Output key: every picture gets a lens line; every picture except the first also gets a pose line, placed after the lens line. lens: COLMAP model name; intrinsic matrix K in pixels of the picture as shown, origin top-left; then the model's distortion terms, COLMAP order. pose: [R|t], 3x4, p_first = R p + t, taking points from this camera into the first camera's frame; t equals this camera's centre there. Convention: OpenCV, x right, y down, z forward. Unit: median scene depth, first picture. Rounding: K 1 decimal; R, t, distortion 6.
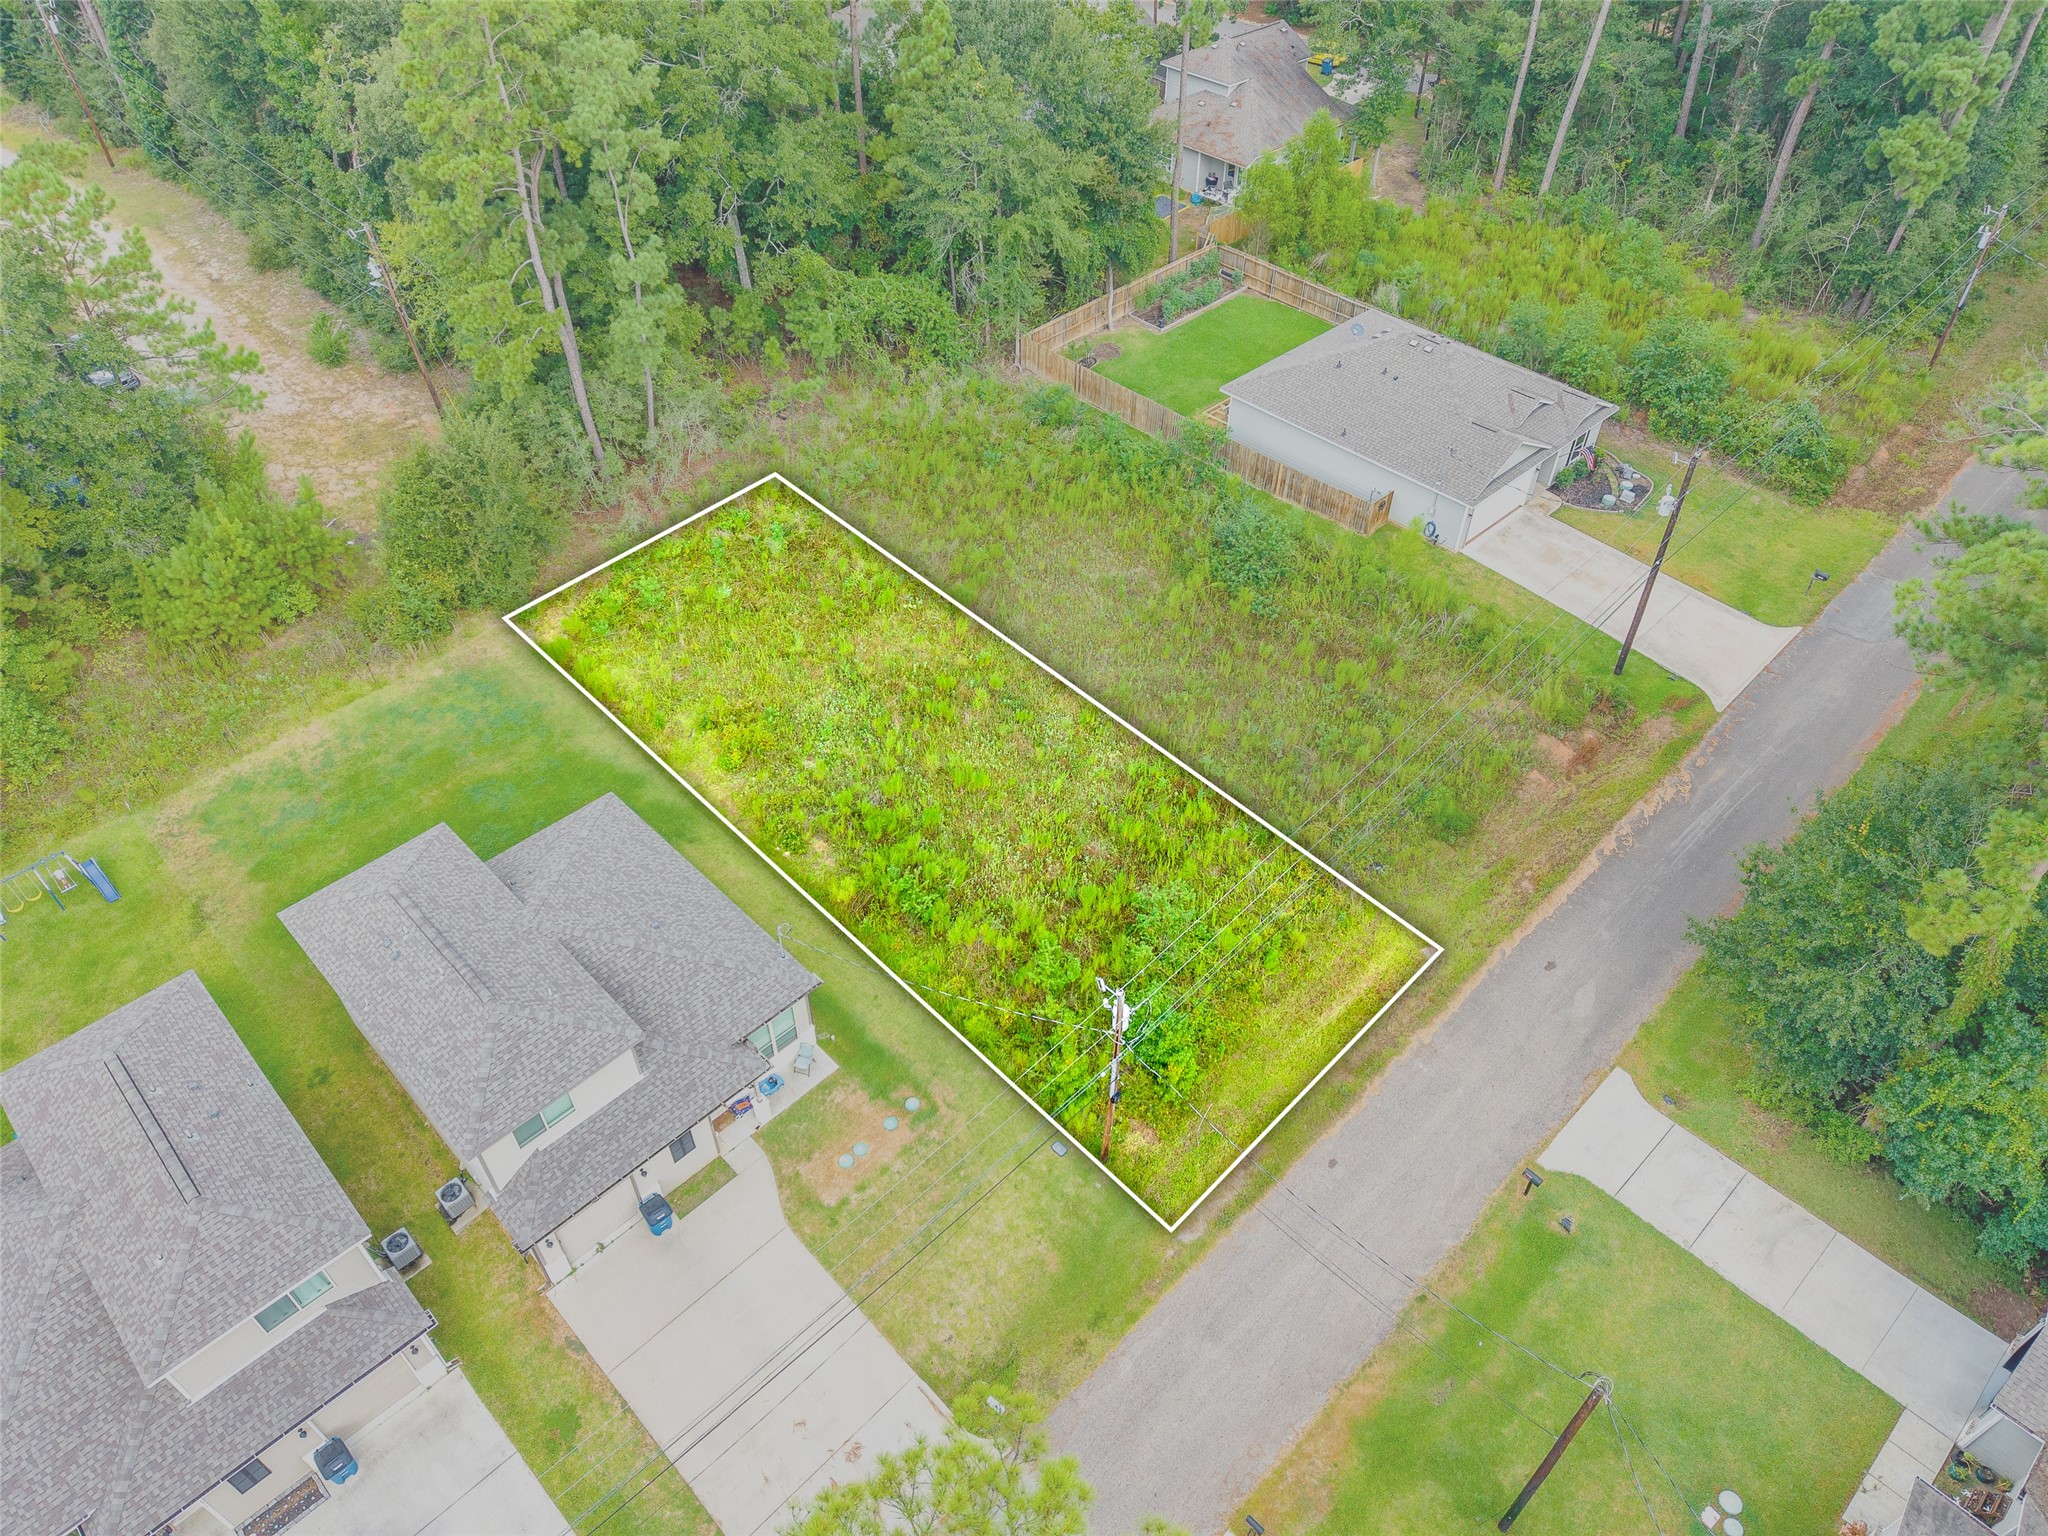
lens RADIAL K [[1380.4, 0, 1015.4], [0, 1380.4, 765.5], [0, 0, 1]] dist [0.006793, -0.009384]
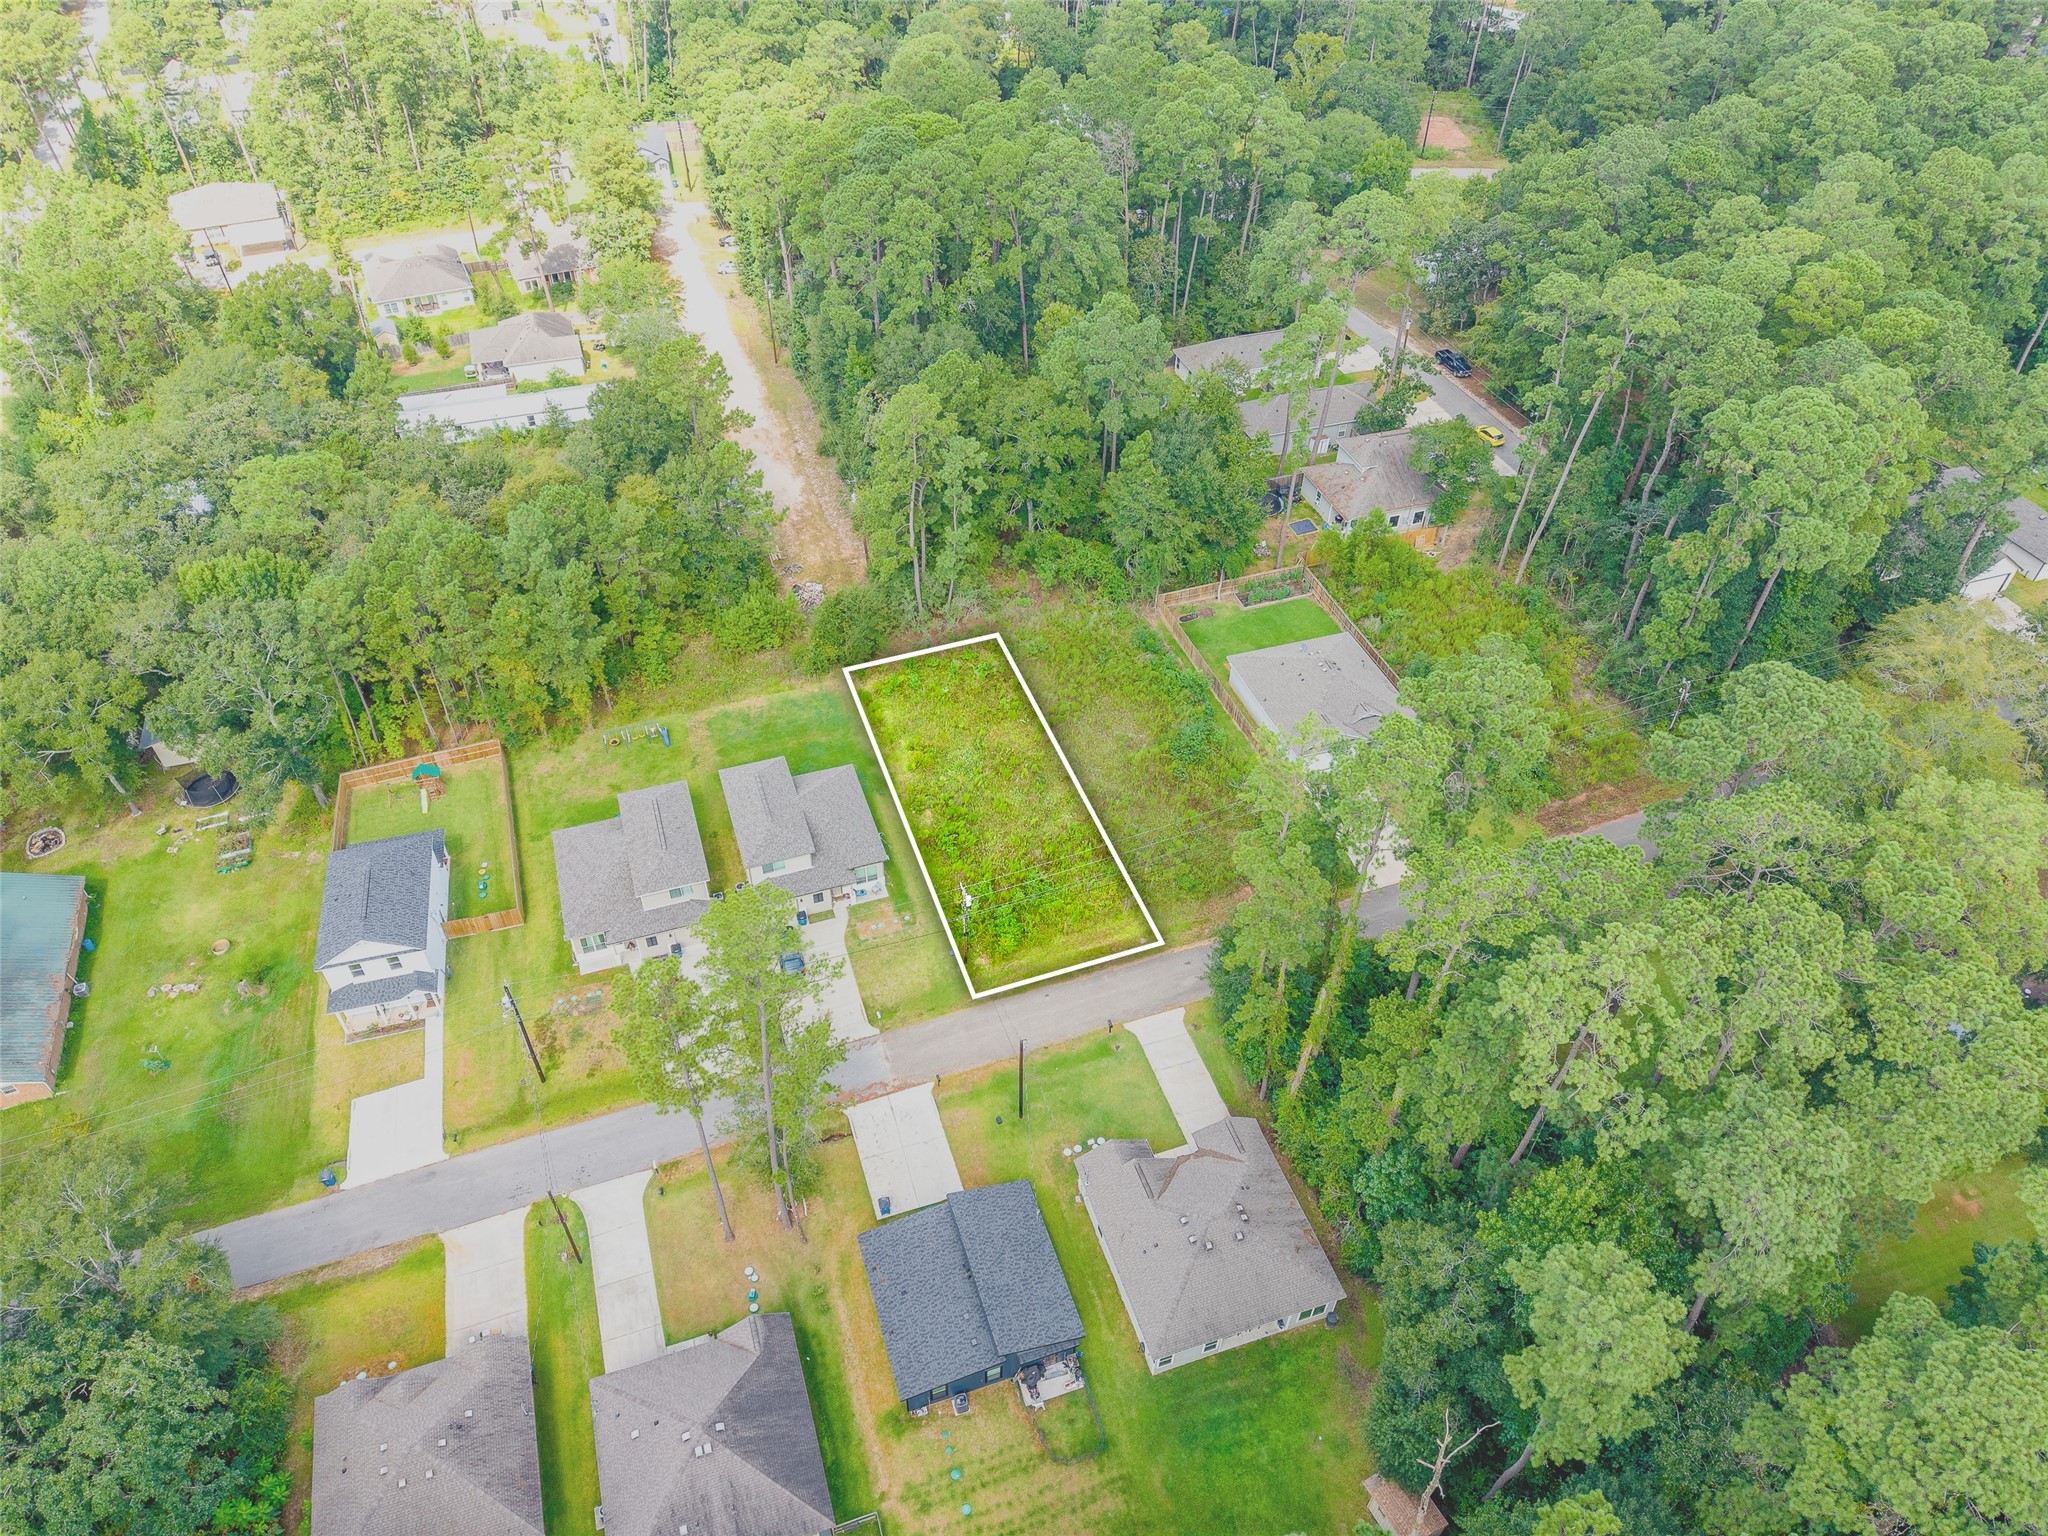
lens RADIAL K [[1380.4, 0, 1028.8], [0, 1380.4, 769.7], [0, 0, 1]] dist [0.006793, -0.009384]
pose [[0.904822, 0.298192, -0.303937, 0.633054], [-0.303900, 0.952246, 0.029535, -0.119957], [0.298230, 0.065643, 0.952234, -1.052500]]
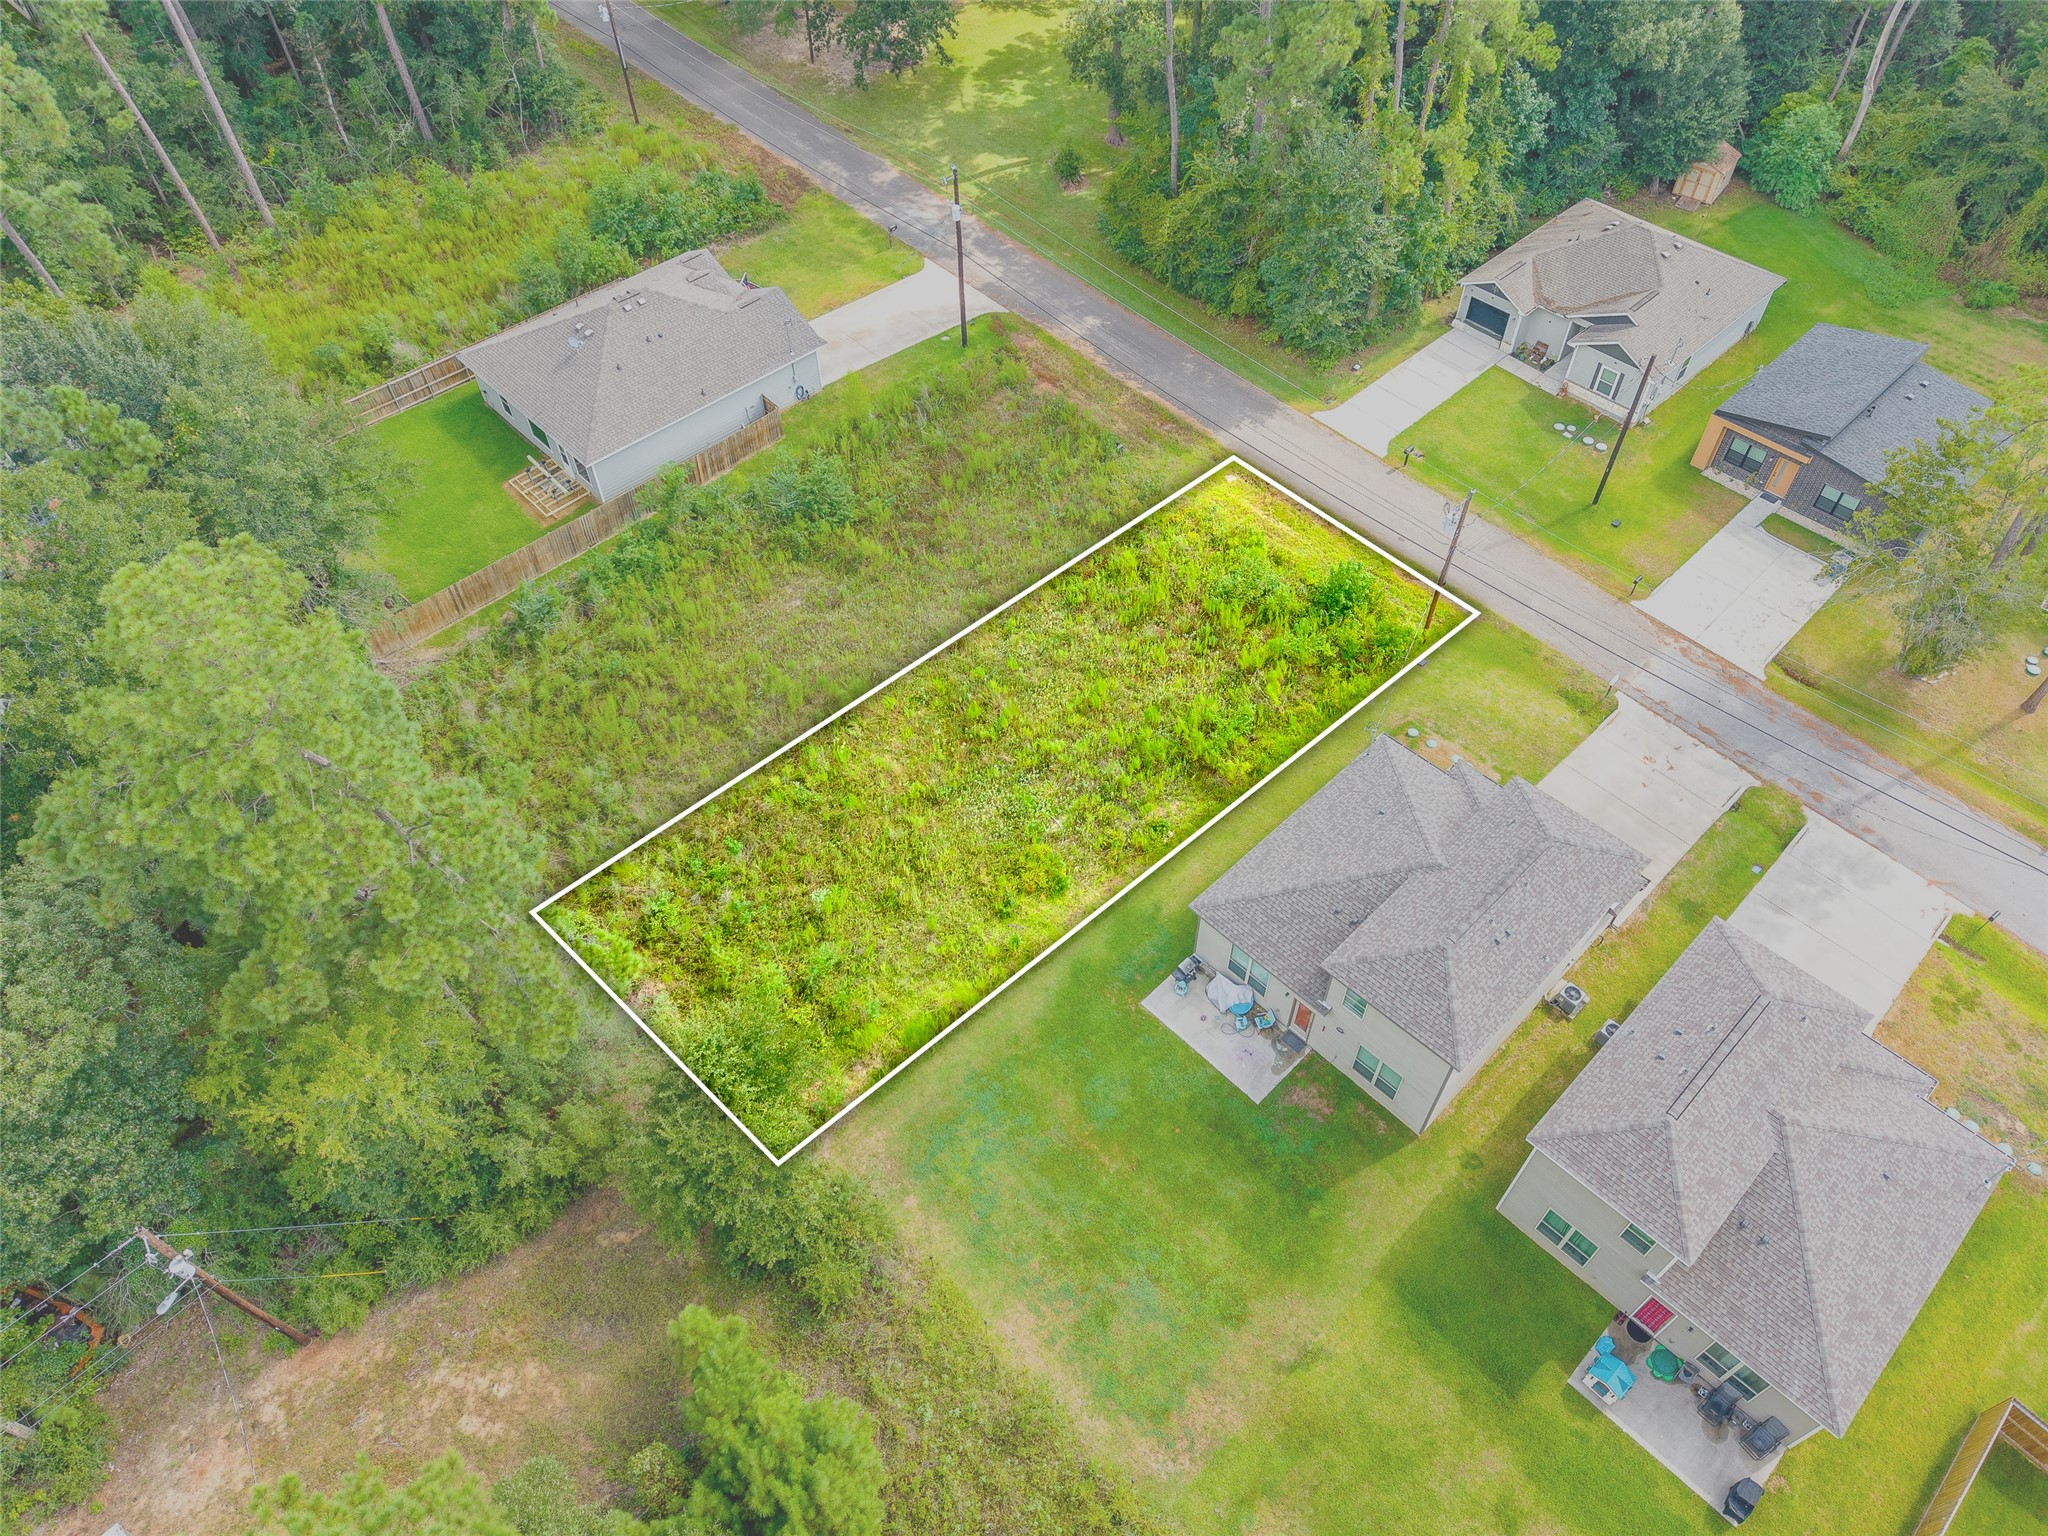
lens RADIAL K [[1380.4, 0, 1032.7], [0, 1380.4, 769.3], [0, 0, 1]] dist [0.006793, -0.009384]
pose [[-0.002371, -0.768549, 0.639786, -0.770485], [0.699708, 0.455807, 0.550136, -0.594039], [-0.714425, 0.448967, 0.536679, 0.432402]]
